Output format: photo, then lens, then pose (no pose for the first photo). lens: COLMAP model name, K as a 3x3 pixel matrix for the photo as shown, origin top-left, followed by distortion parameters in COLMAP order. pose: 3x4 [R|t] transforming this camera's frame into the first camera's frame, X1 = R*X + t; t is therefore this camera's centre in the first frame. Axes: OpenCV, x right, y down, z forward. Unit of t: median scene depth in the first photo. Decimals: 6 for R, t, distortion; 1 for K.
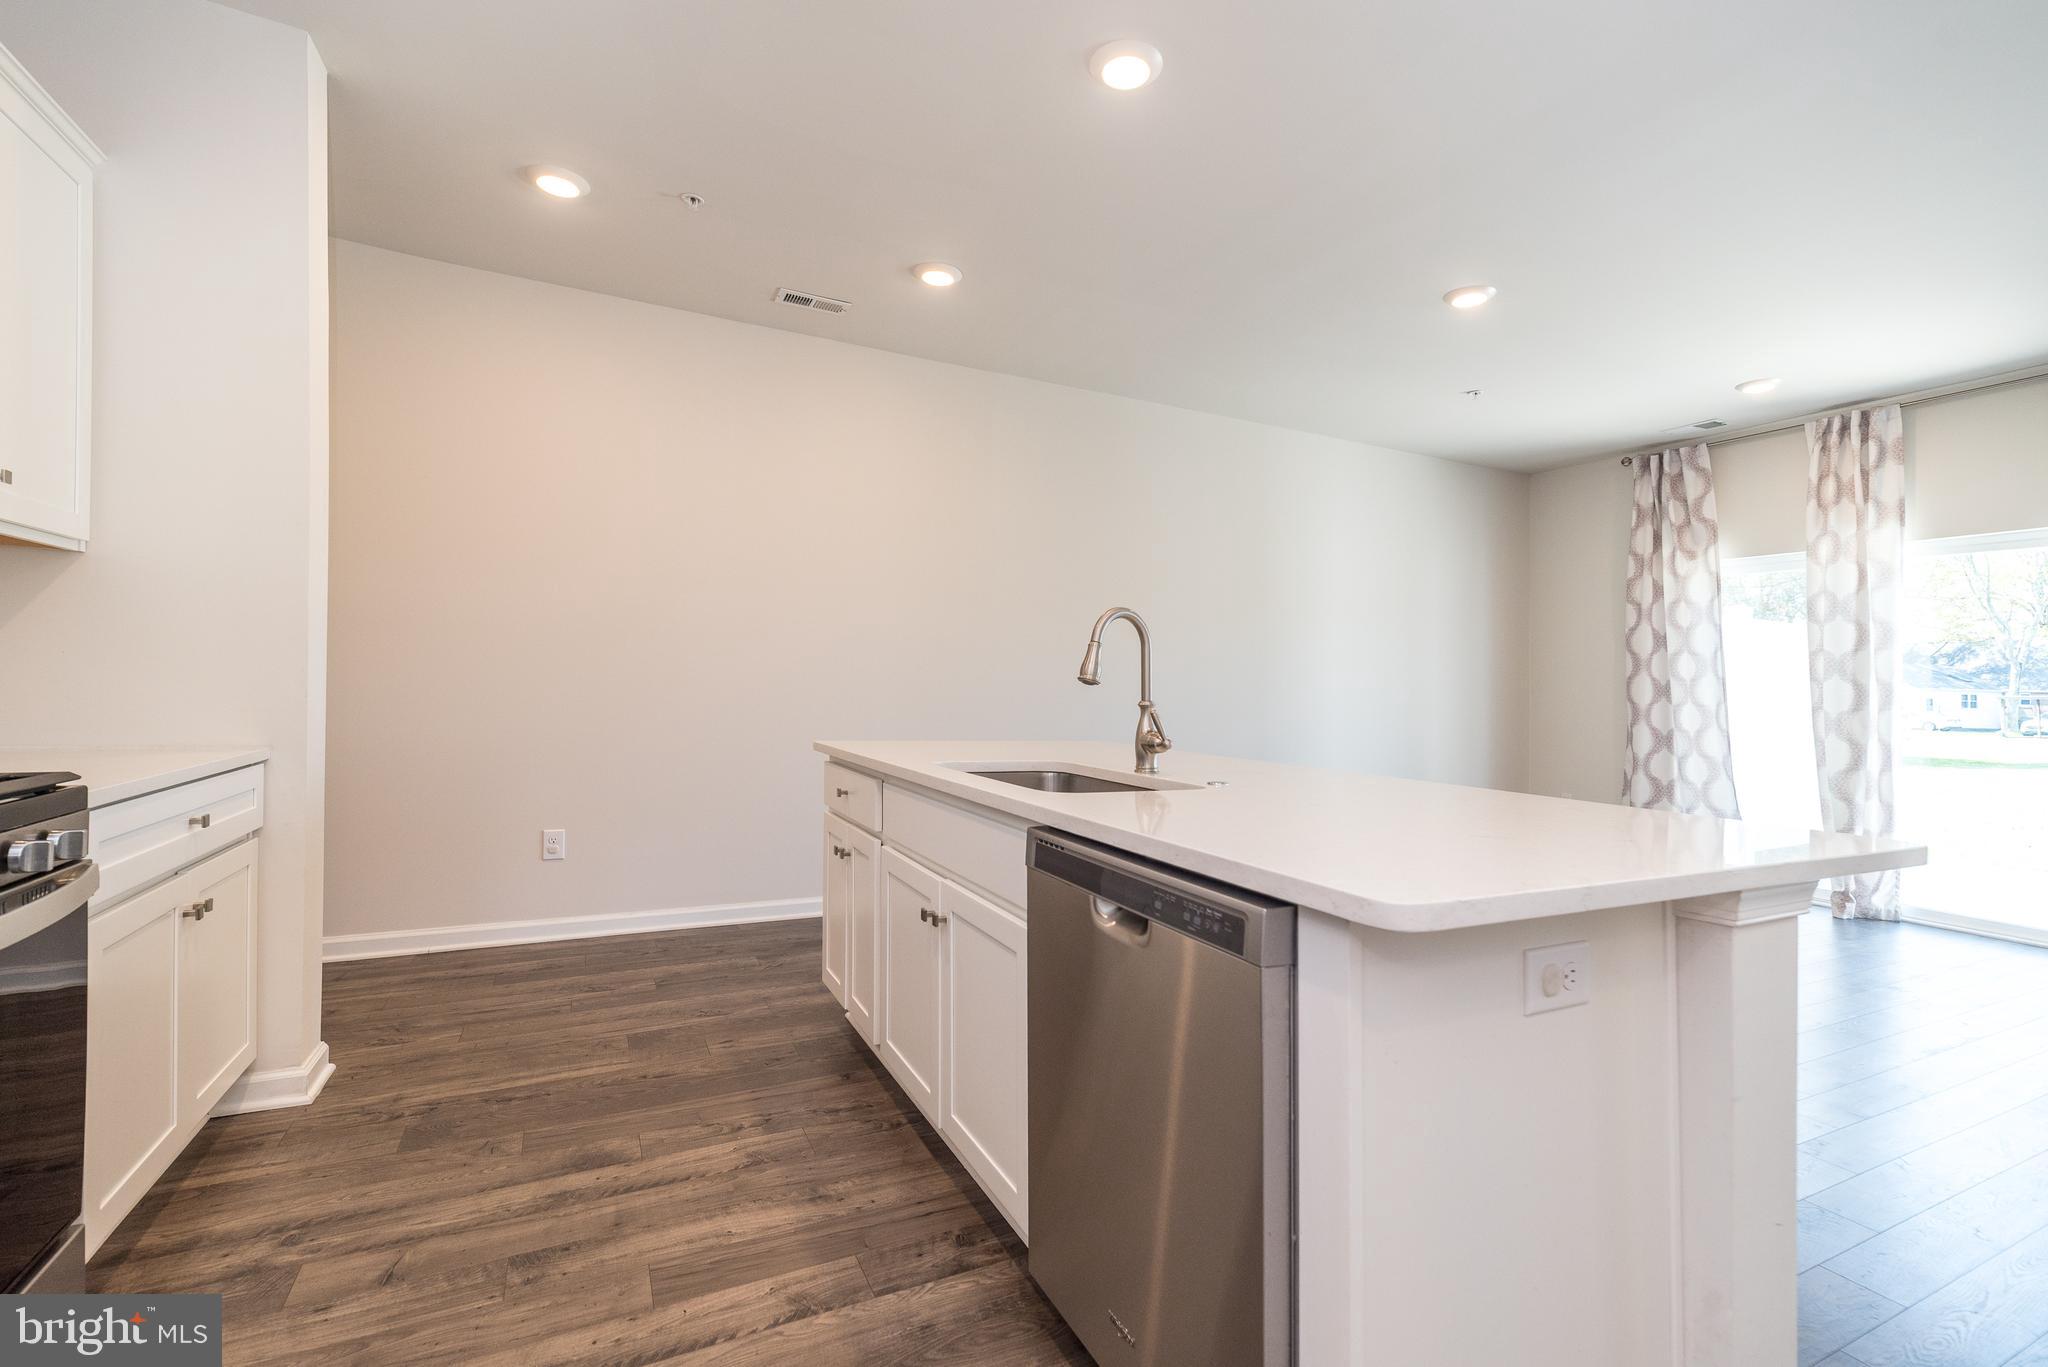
lens RADIAL K [[895.5, 0, 1021.8], [0, 895.5, 715.6], [0, 0, 1]] dist [0.000290, 0.000033]
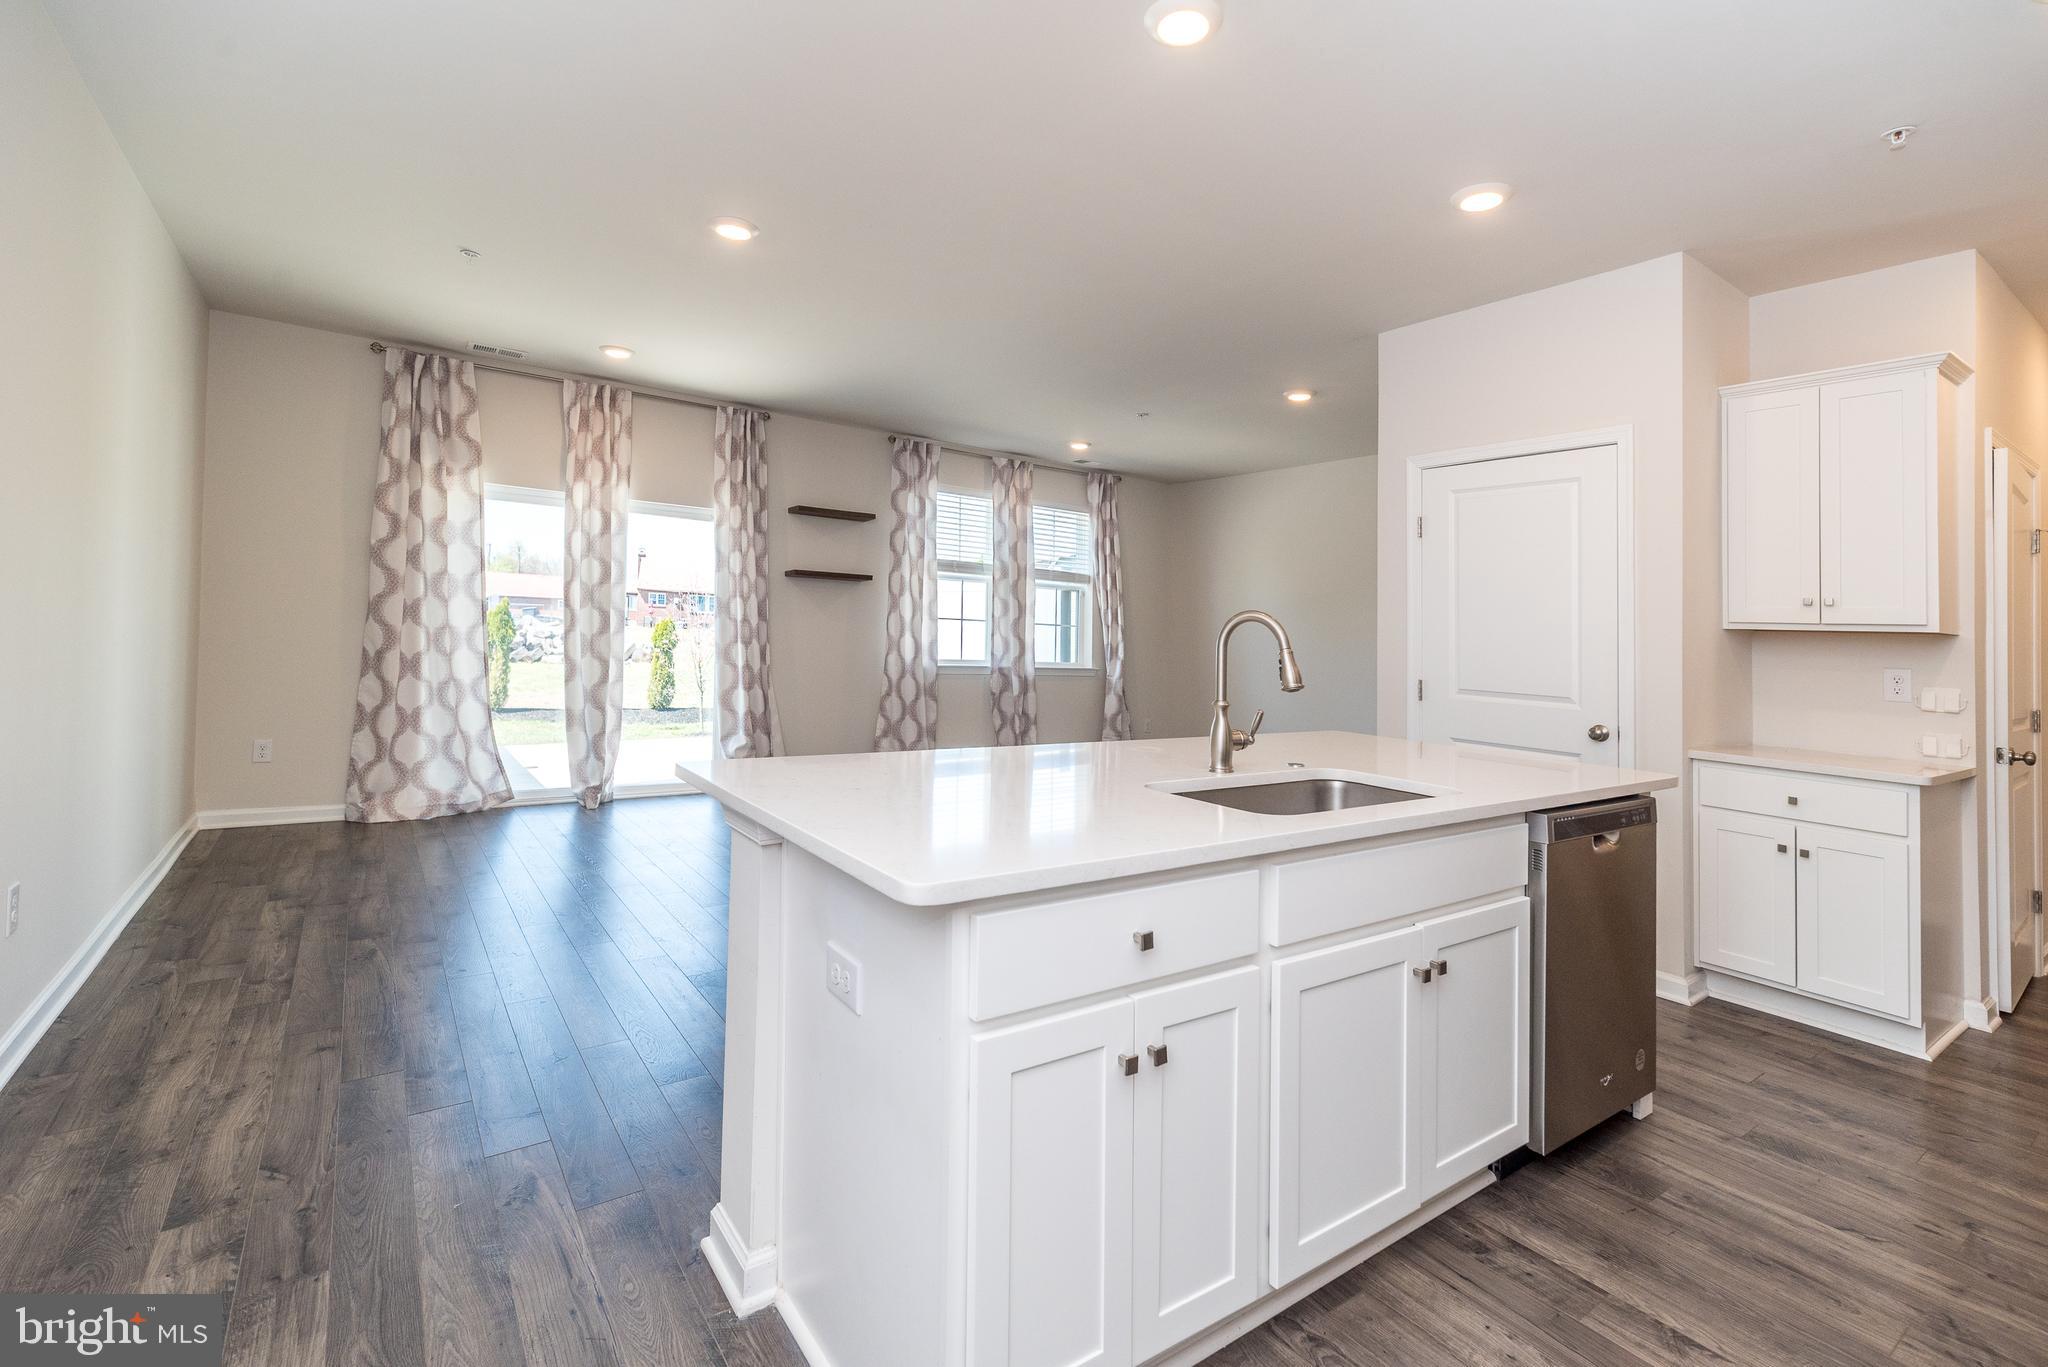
lens RADIAL K [[919.7, 0, 1046.1], [0, 919.7, 587.5], [0, 0, 1]] dist [0.010214, 0.000114]
pose [[-0.168297, 0.010653, 0.985679, -0.370969], [-0.011882, 0.999847, -0.012834, -0.055953], [-0.985665, -0.013871, -0.168145, 0.598480]]
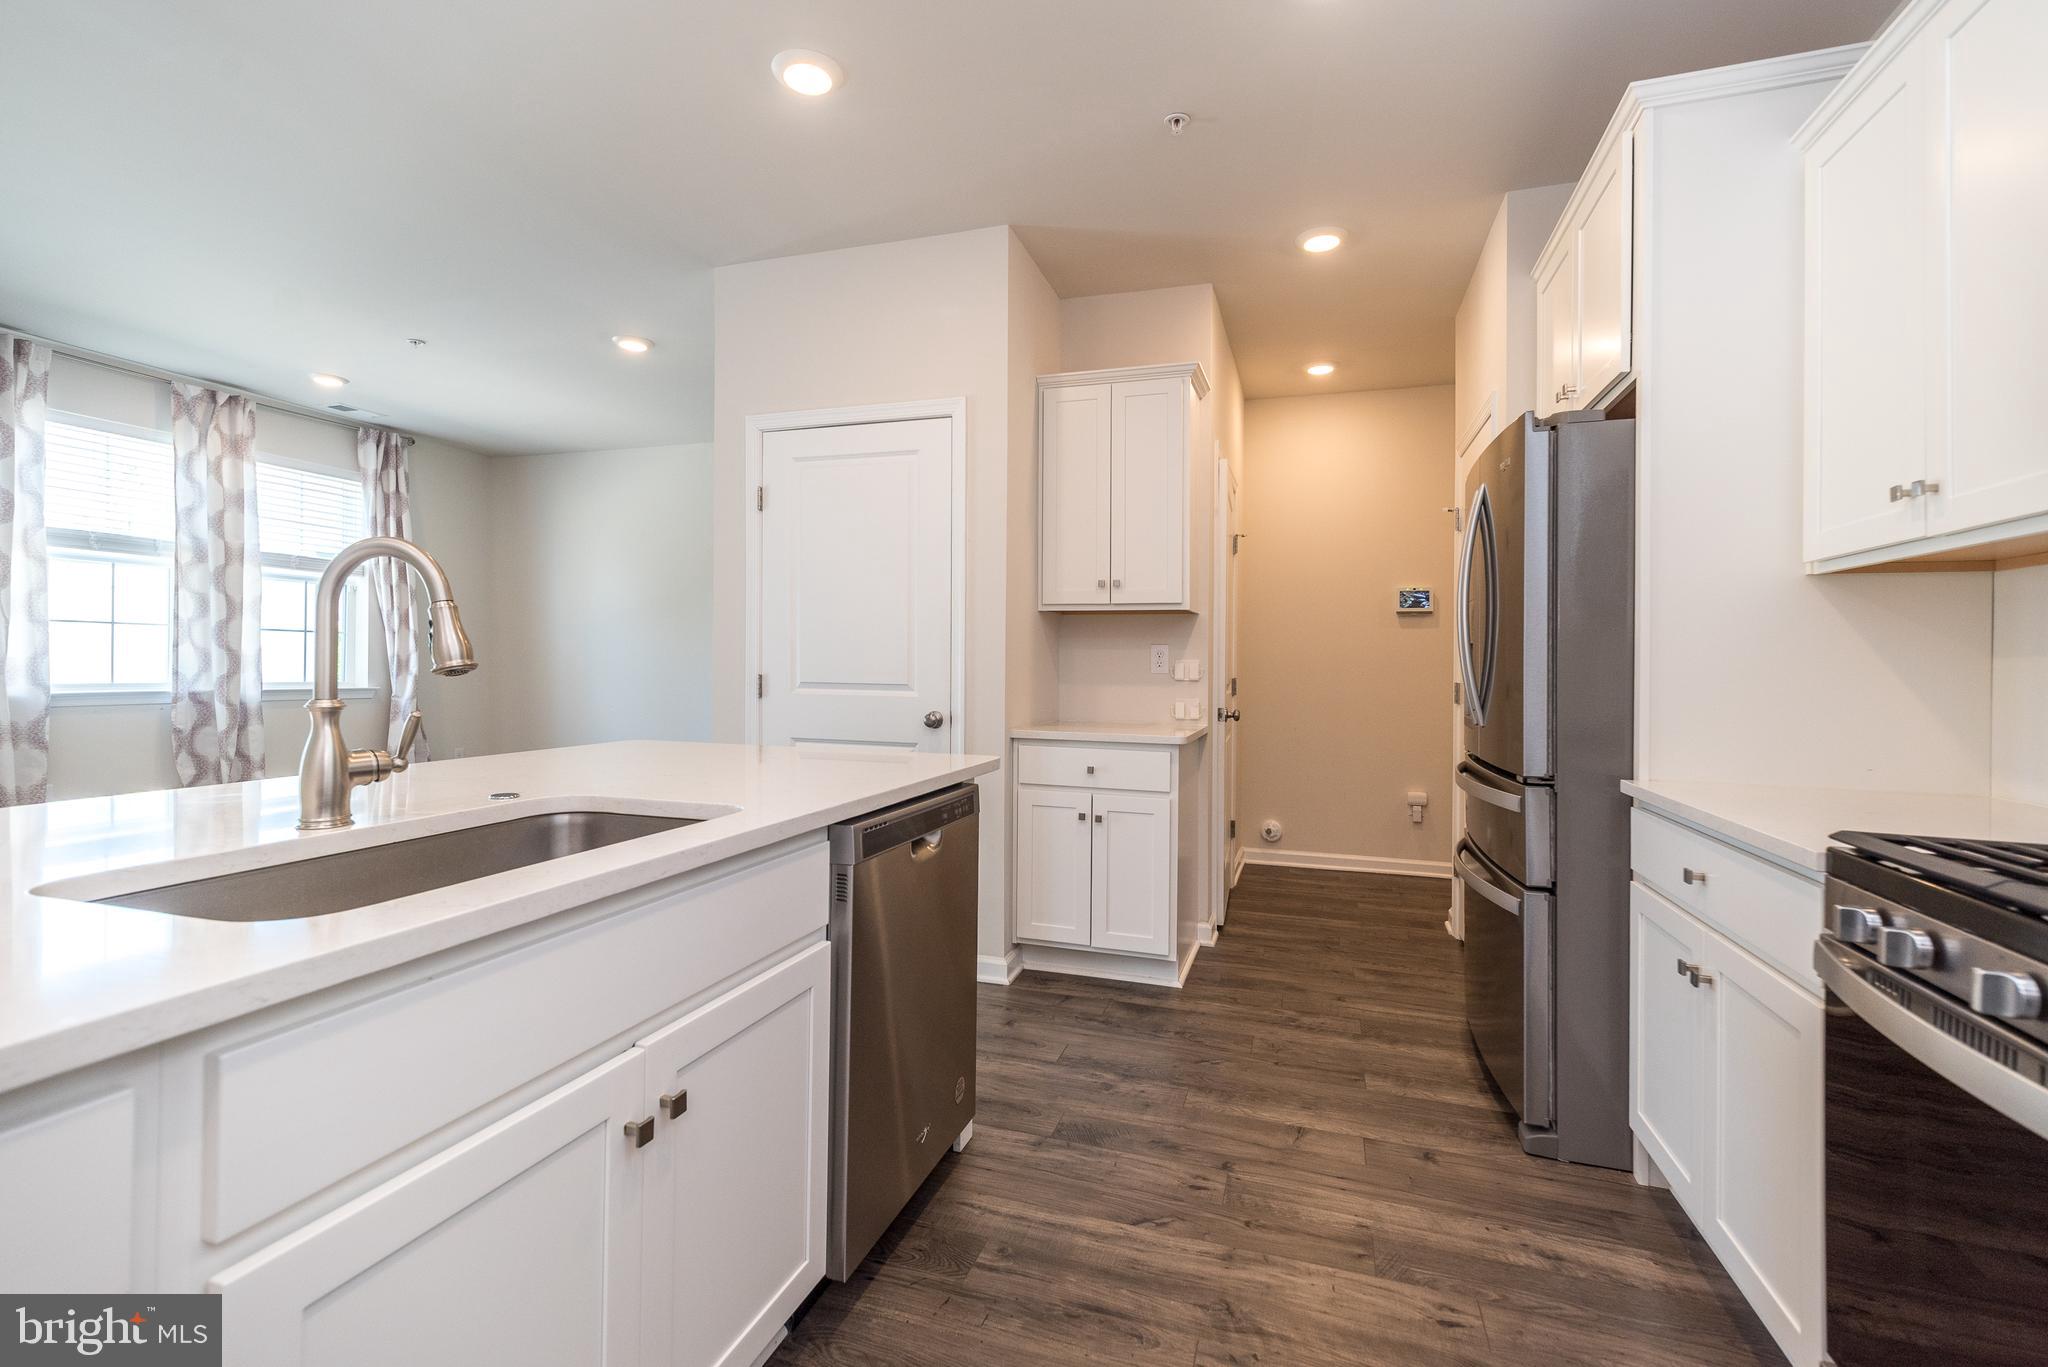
lens RADIAL K [[890.5, 0, 1027.7], [0, 890.5, 614.9], [0, 0, 1]] dist [0.008828, 0.000047]
pose [[-0.713471, -0.000533, 0.700684, -0.245964], [-0.009799, 0.999910, -0.009217, -0.029330], [-0.700616, -0.013442, -0.713412, 0.475230]]
